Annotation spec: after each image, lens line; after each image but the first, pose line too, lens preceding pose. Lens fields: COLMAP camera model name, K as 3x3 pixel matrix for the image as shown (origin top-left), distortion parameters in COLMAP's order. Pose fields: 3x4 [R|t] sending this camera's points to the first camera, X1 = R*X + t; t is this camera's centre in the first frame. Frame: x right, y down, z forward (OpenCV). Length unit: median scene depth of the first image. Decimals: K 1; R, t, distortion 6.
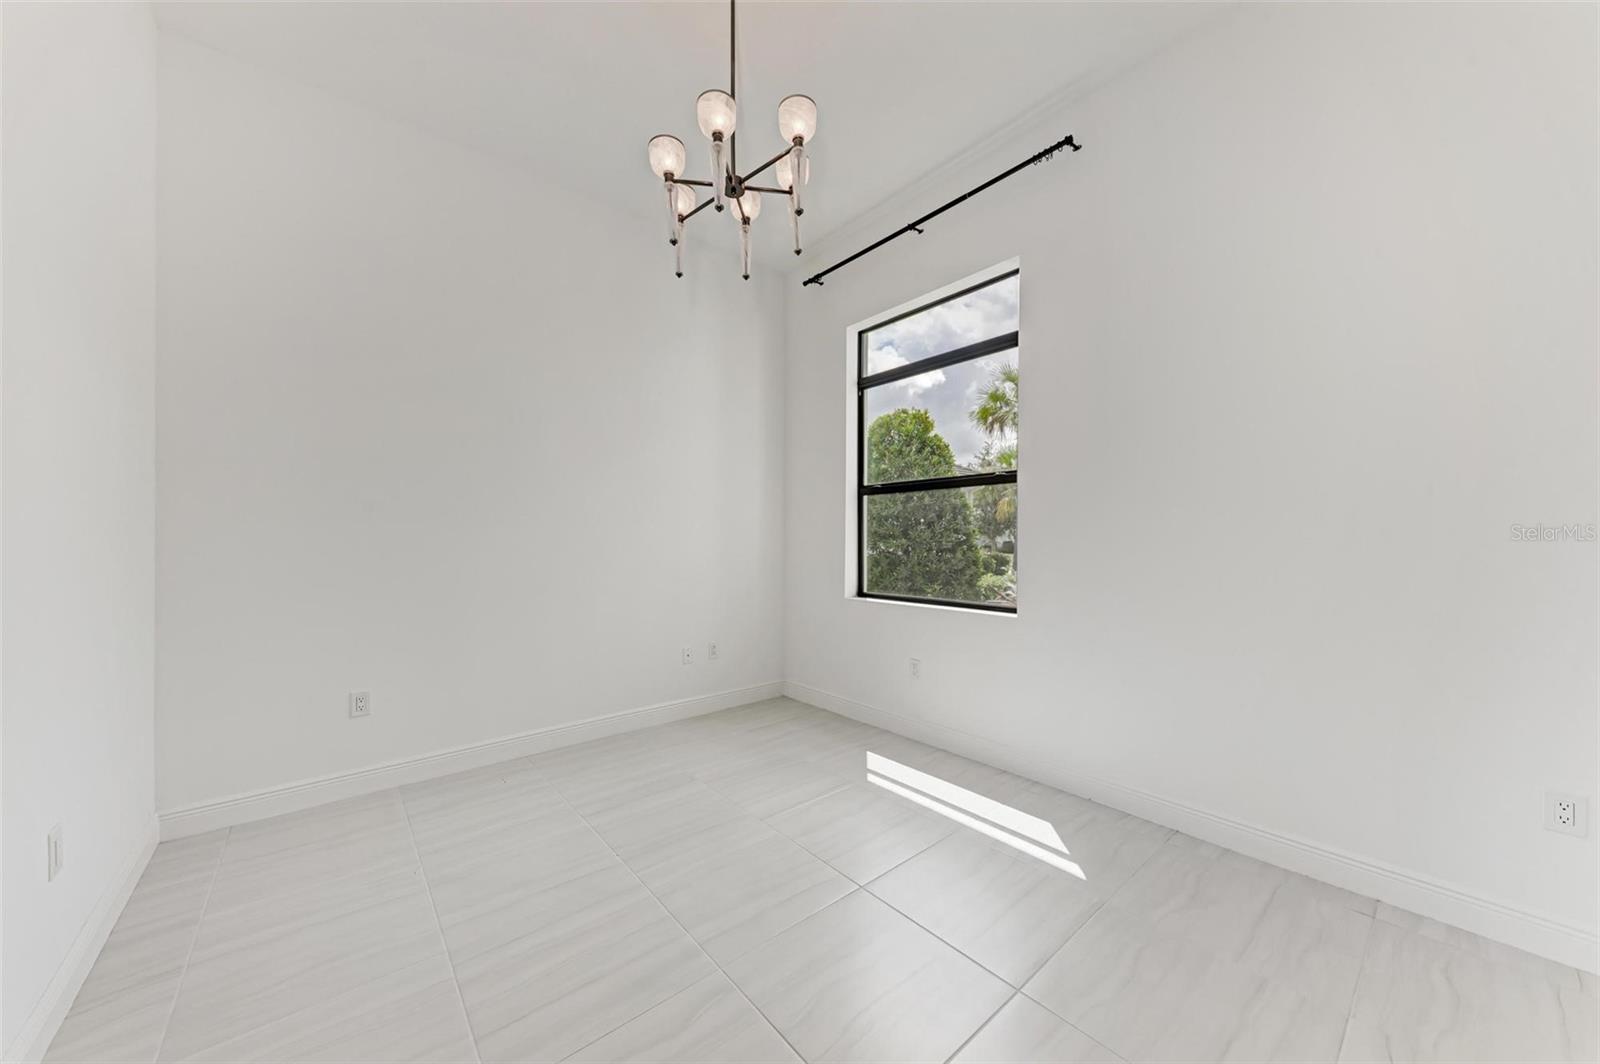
lens RADIAL K [[546.7, 0, 802.7], [0, 546.7, 537.1], [0, 0, 1]] dist [0.000373, -0.000138]
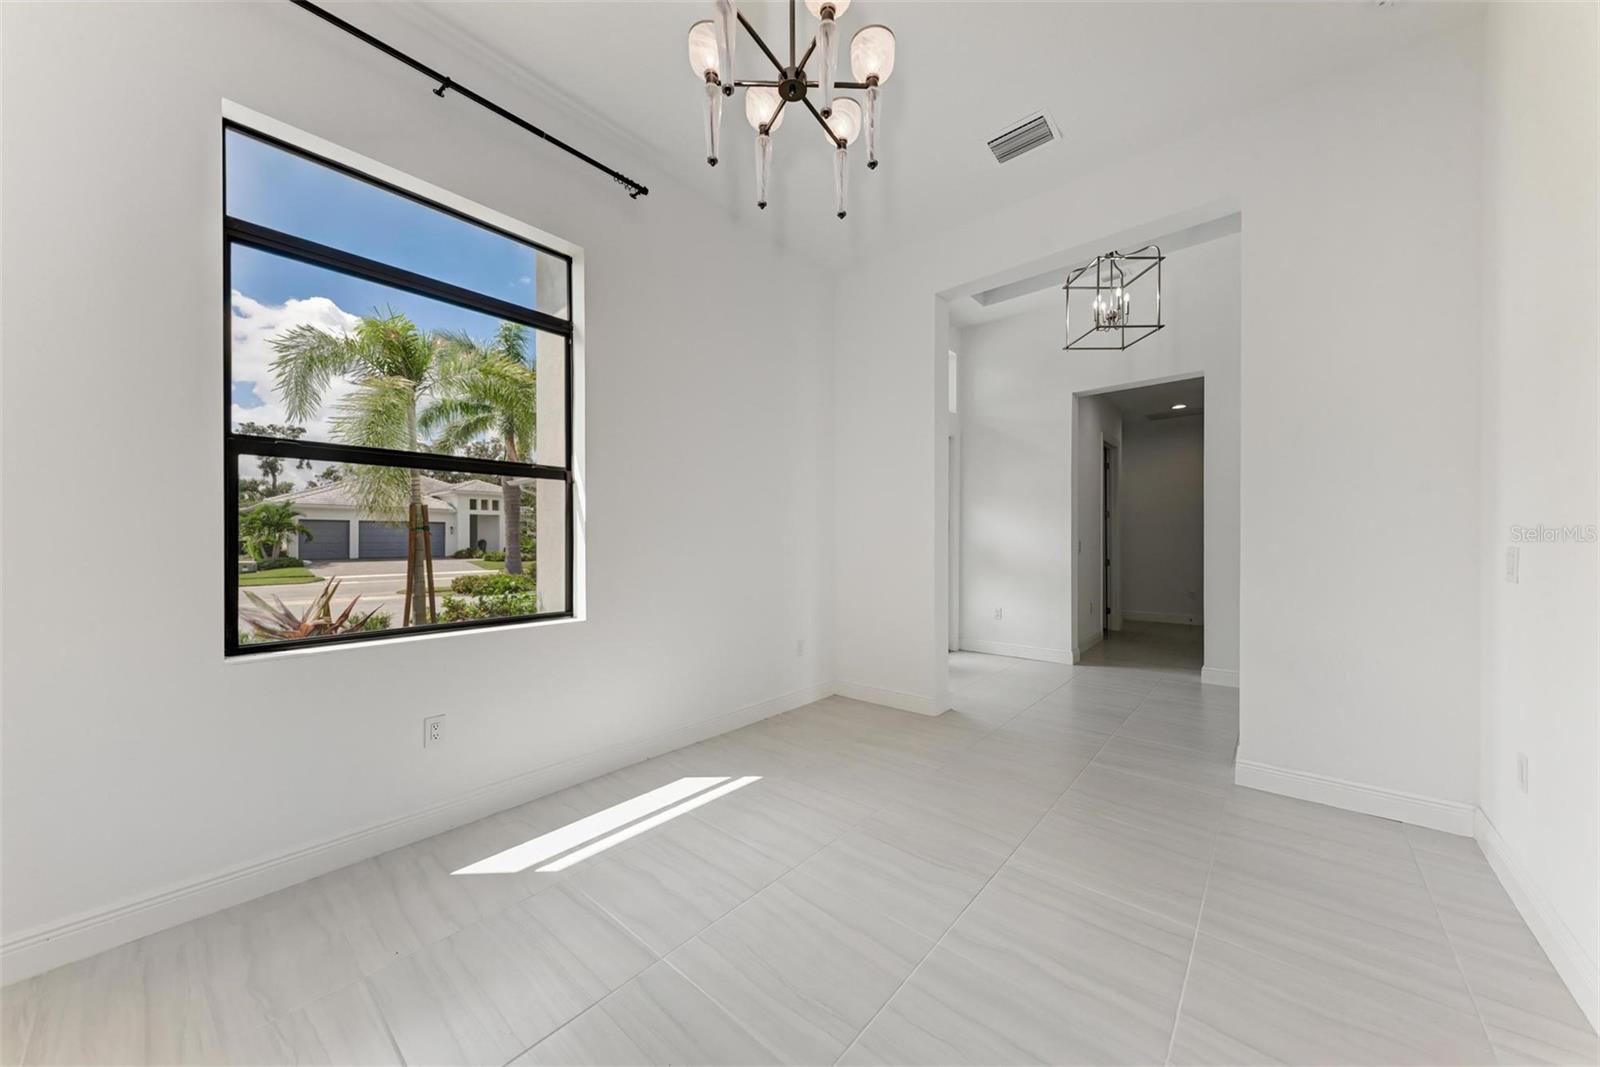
lens RADIAL K [[546.7, 0, 802.7], [0, 546.7, 538.6], [0, 0, 1]] dist [0.000373, -0.000138]
pose [[-0.142543, 0.005745, 0.989772, -0.652727], [0.006169, 0.999969, -0.004916, 0.013608], [-0.989769, 0.005406, -0.142574, 0.793598]]
